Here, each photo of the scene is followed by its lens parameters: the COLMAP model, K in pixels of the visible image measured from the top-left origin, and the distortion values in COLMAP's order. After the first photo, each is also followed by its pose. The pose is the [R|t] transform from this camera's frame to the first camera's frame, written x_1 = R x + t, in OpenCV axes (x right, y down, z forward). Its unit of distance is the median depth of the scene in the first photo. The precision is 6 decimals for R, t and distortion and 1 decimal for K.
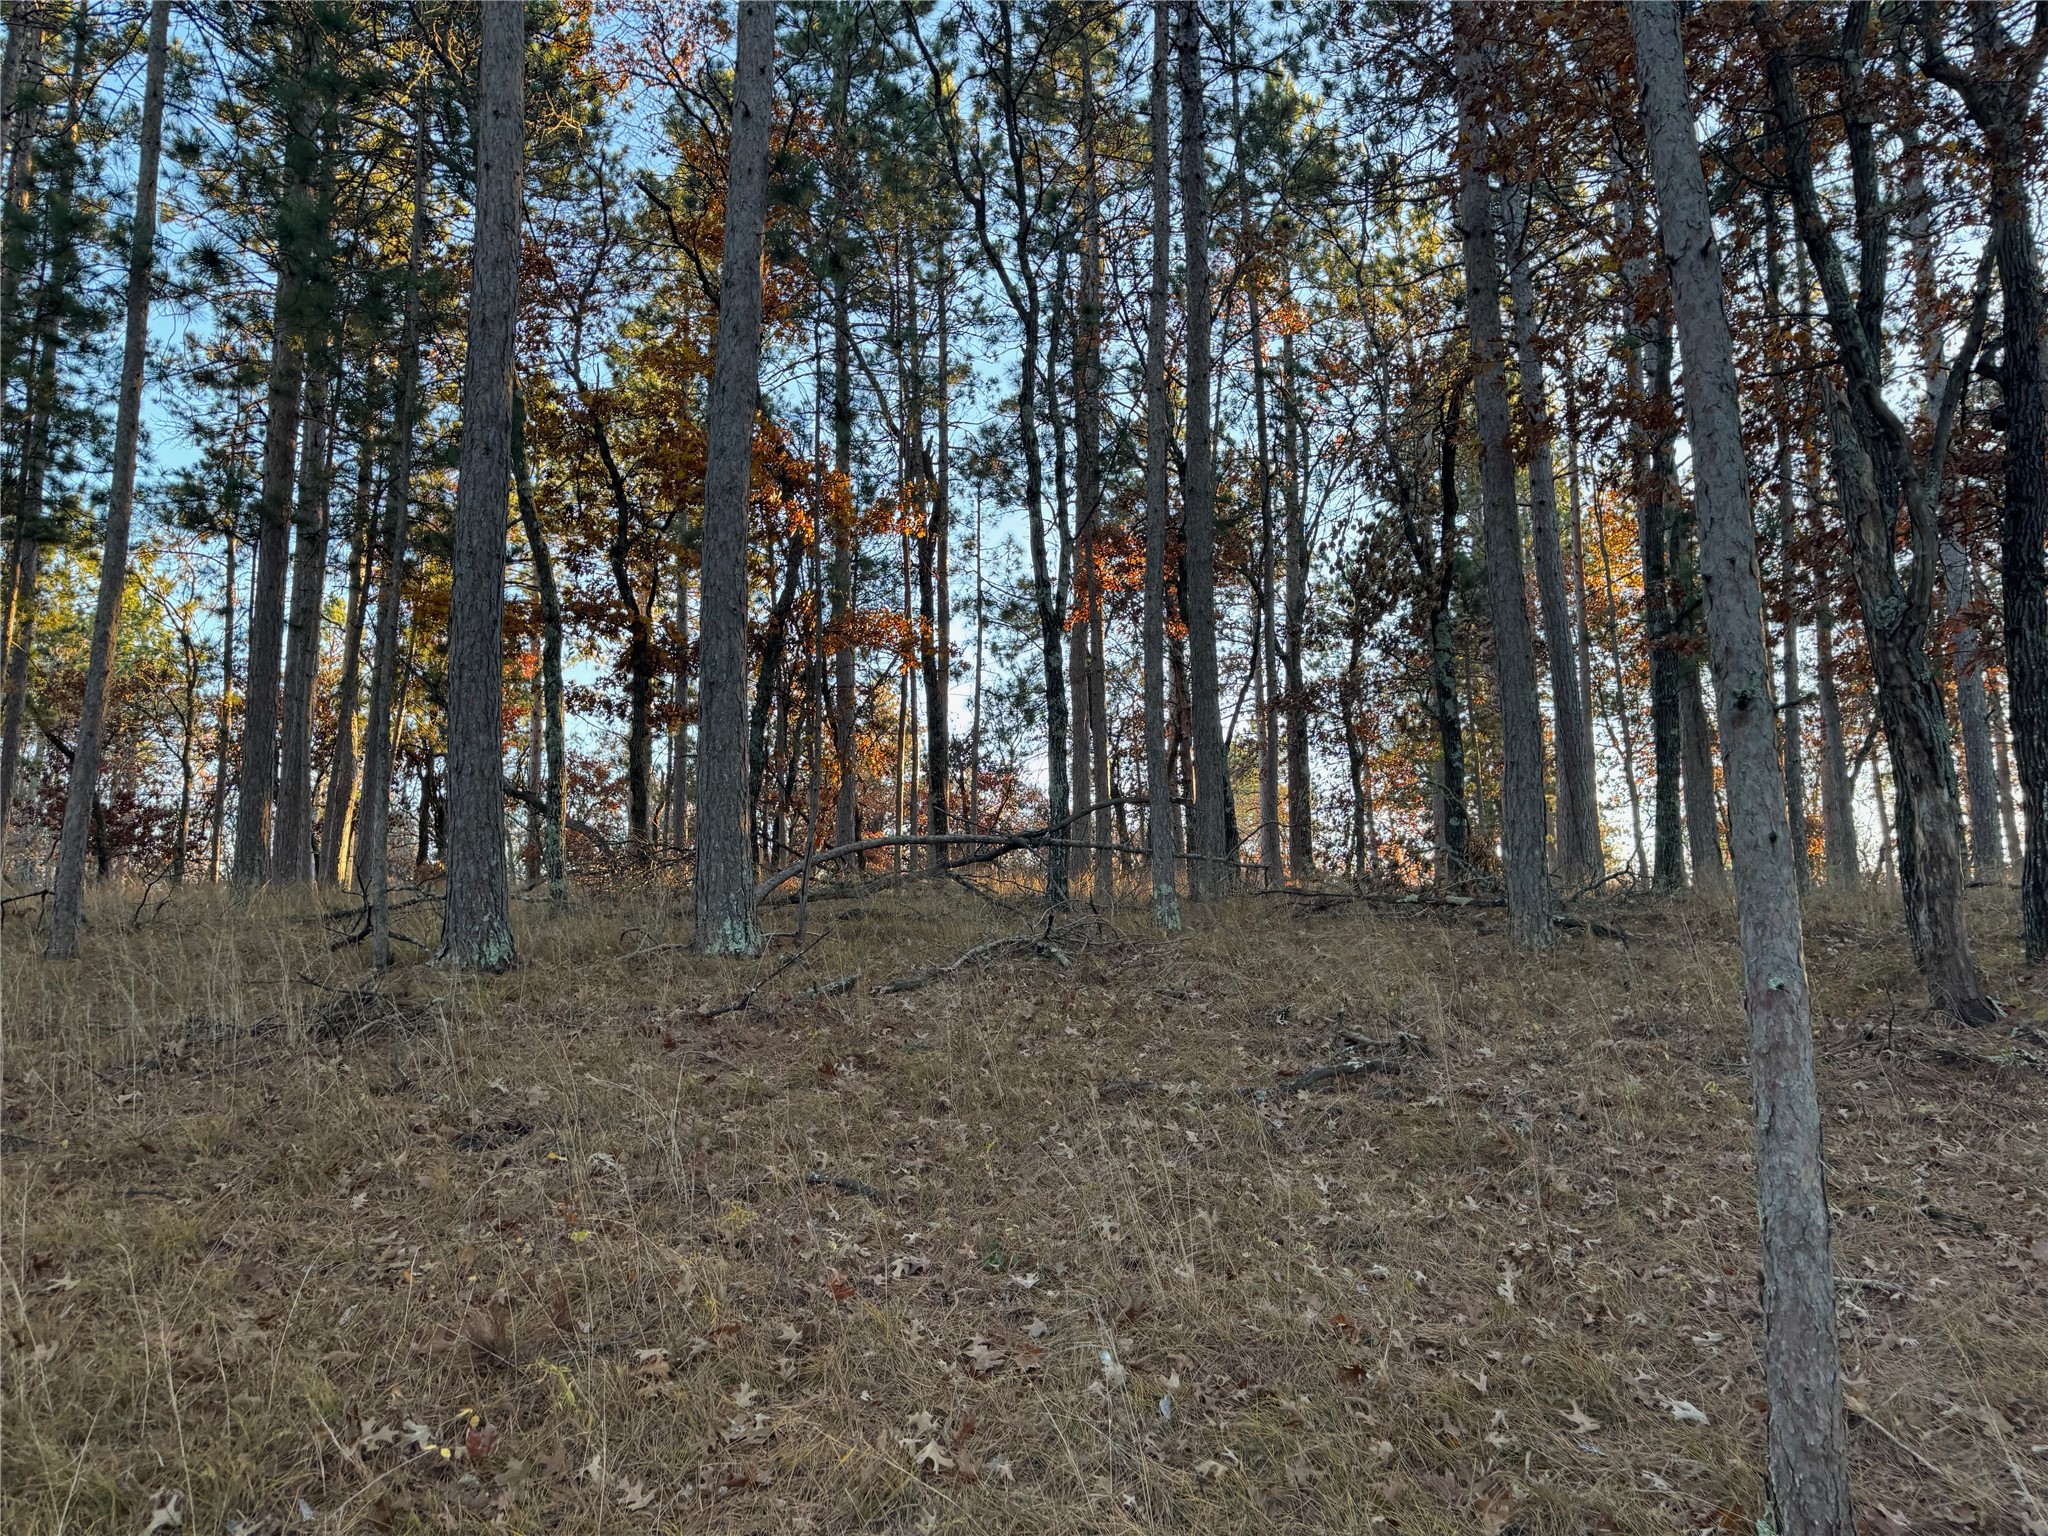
lens RADIAL K [[1424.4, 0, 996.0], [0, 1424.4, 766.3], [0, 0, 1]] dist [0.107924, -0.127983]
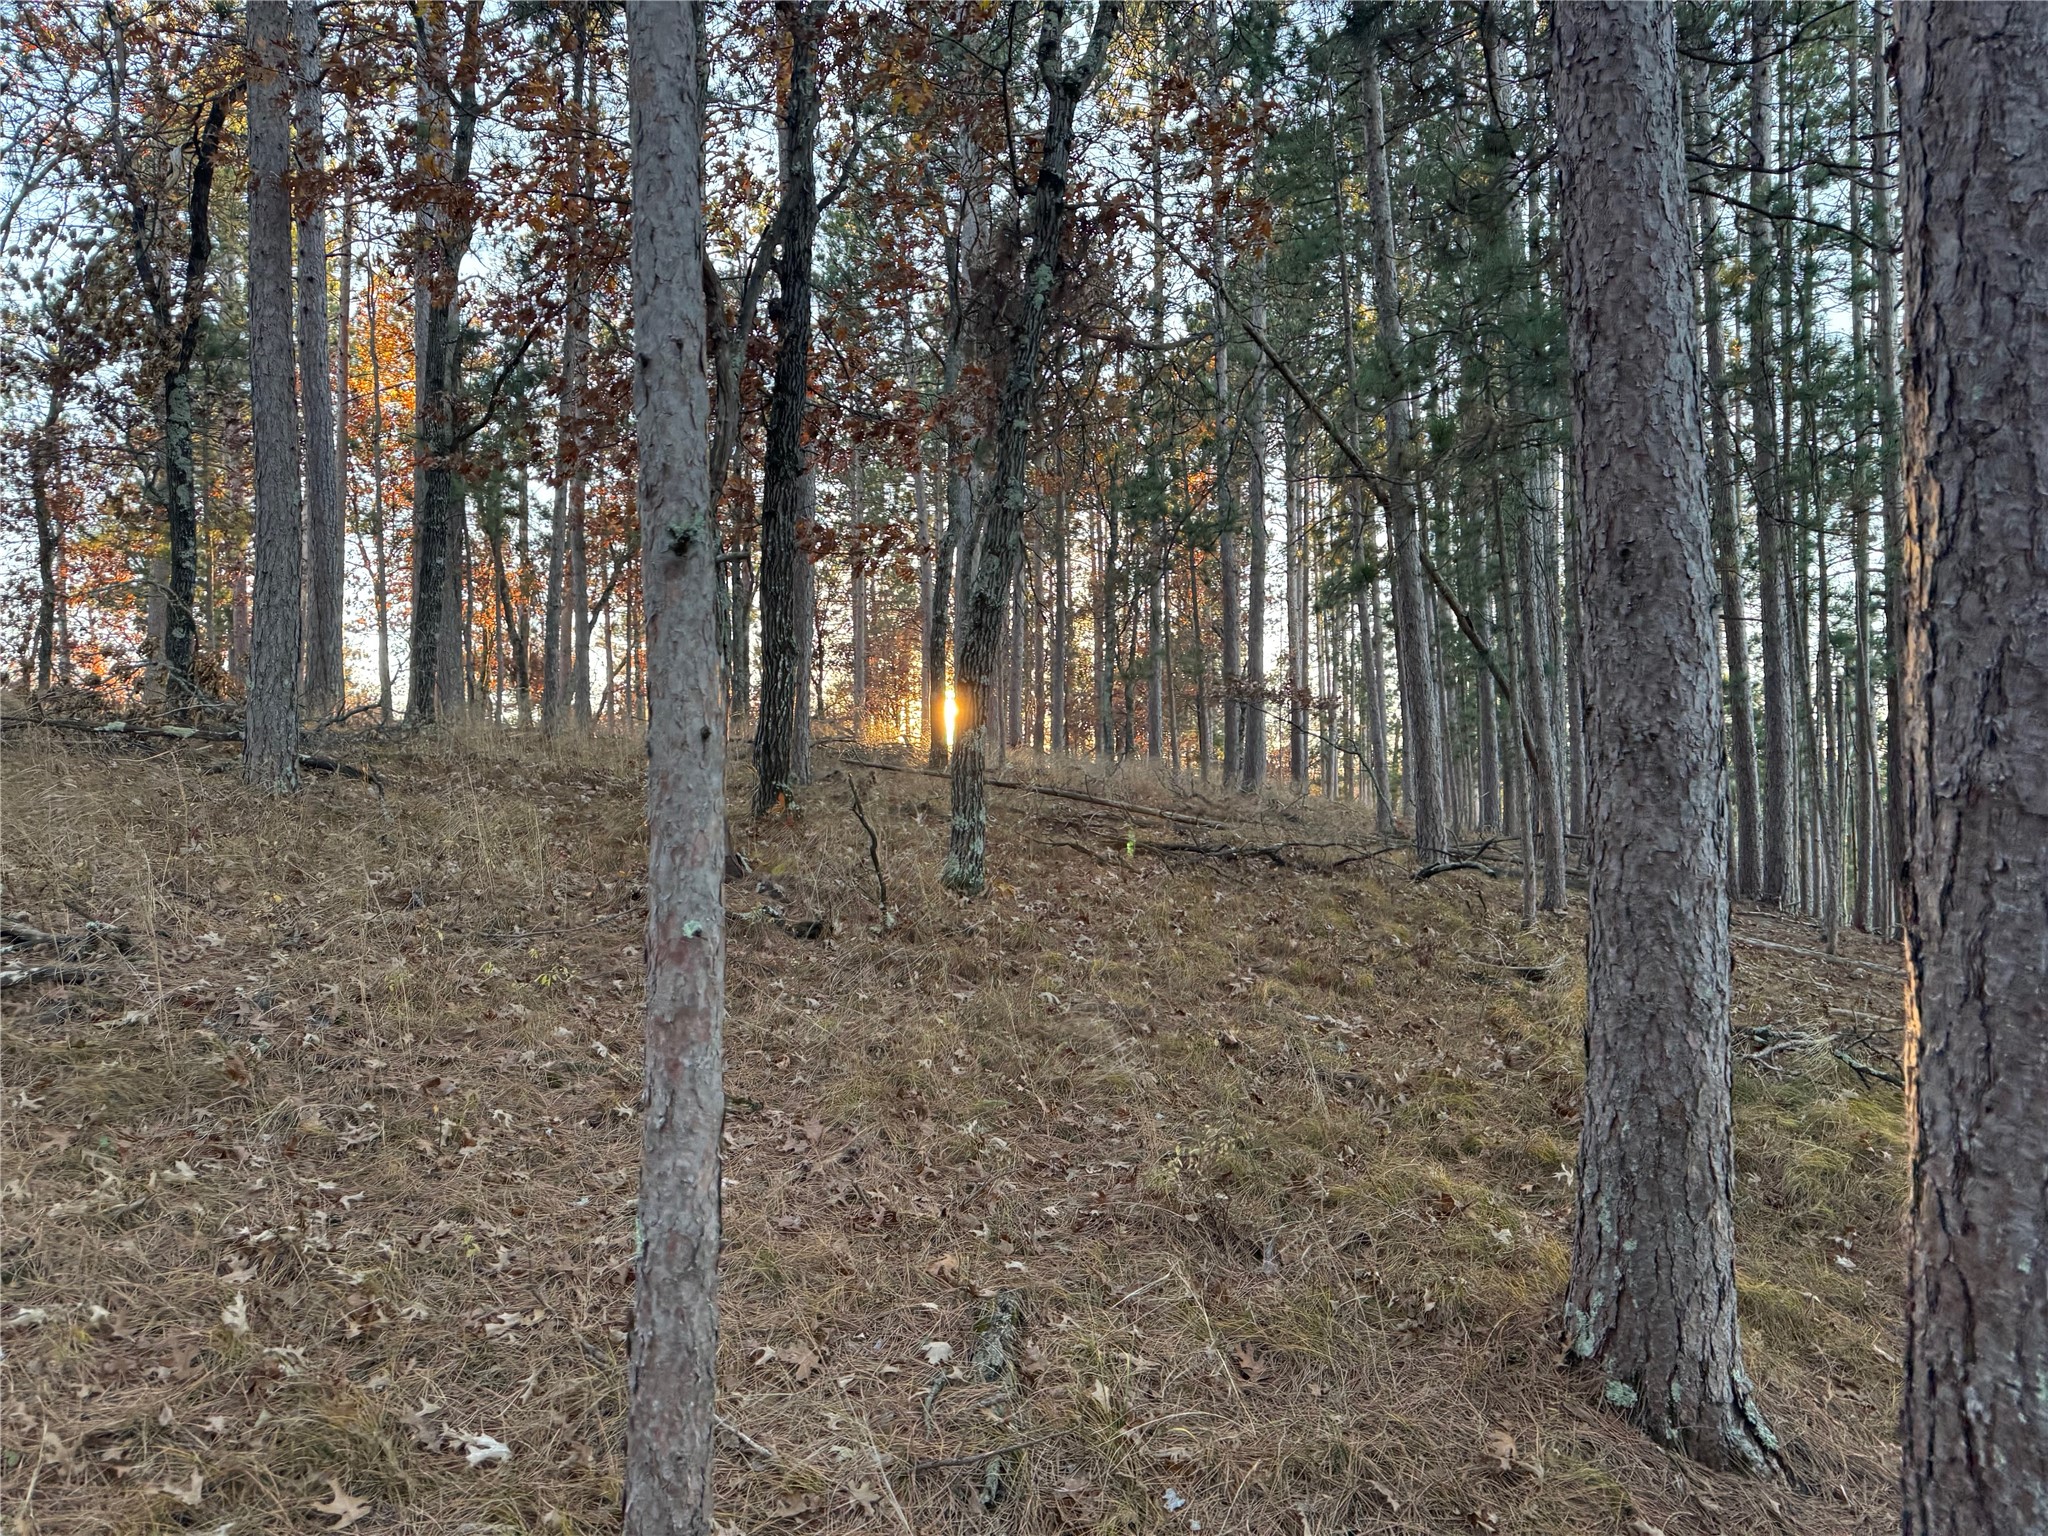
lens RADIAL K [[1380.3, 0, 1028.5], [0, 1380.3, 766.5], [0, 0, 1]] dist [-0.000808, -0.009617]
pose [[0.644492, 0.021667, 0.764304, 0.025947], [-0.118414, 0.990367, 0.071775, -0.000287], [-0.755386, -0.136763, 0.640849, 0.100531]]
